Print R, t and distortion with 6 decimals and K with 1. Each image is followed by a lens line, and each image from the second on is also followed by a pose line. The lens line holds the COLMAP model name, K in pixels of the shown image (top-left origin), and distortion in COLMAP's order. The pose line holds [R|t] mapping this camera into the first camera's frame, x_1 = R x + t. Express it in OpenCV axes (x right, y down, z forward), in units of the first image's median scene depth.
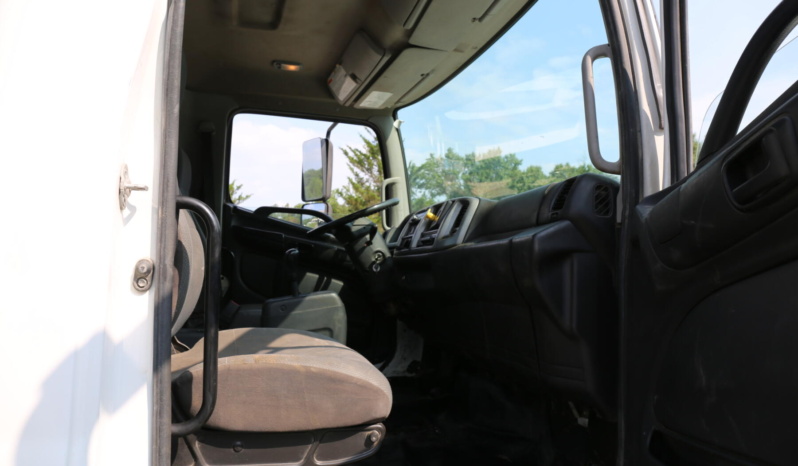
lens RADIAL K [[541.4, 0, 394.6], [0, 541.4, 237.8], [0, 0, 1]] dist [-0.101130, 0.070568]
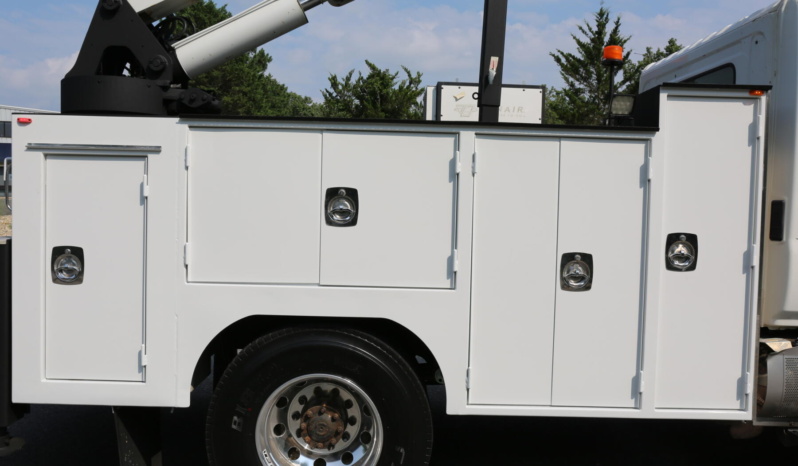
lens RADIAL K [[663.4, 0, 392.6], [0, 663.4, 231.5], [0, 0, 1]] dist [-0.057144, 0.058201]
pose [[0.963641, 0.008828, -0.267054, -0.491722], [0.021972, 0.993451, 0.112125, -0.062300], [0.266295, -0.113916, 0.957136, -0.909892]]
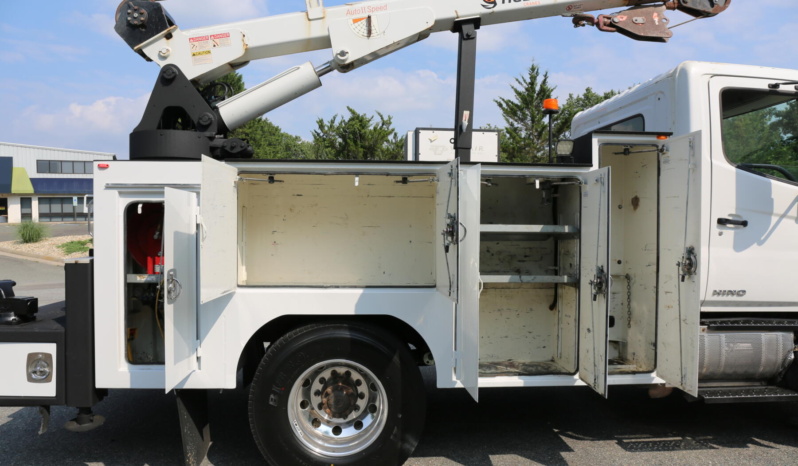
lens RADIAL K [[541.4, 0, 392.1], [0, 541.4, 231.9], [0, 0, 1]] dist [-0.101130, 0.070568]
pose [[0.974599, -0.015925, -0.223389, -0.524530], [0.037201, 0.995123, 0.091358, -0.075769], [0.220845, -0.097348, 0.970439, -0.969717]]
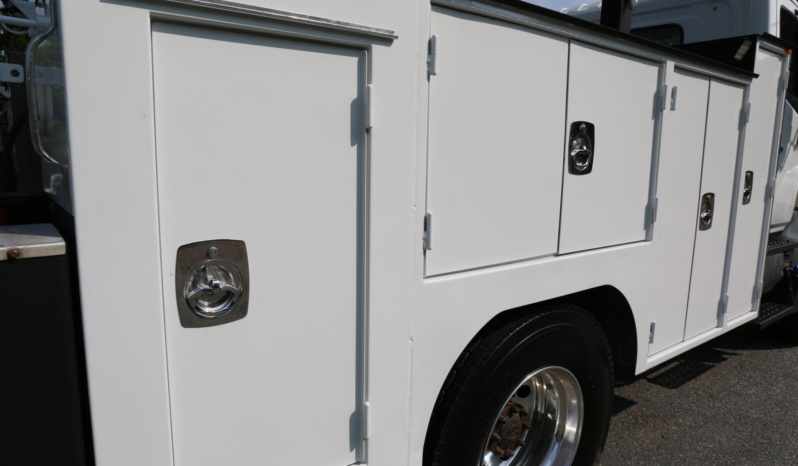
lens RADIAL K [[541.4, 0, 397.8], [0, 541.4, 237.2], [0, 0, 1]] dist [-0.101130, 0.070568]
pose [[0.928804, -0.064628, 0.364893, -1.252221], [-0.028575, 0.969252, 0.244404, -0.032303], [-0.369469, -0.237430, 0.898398, -0.455097]]
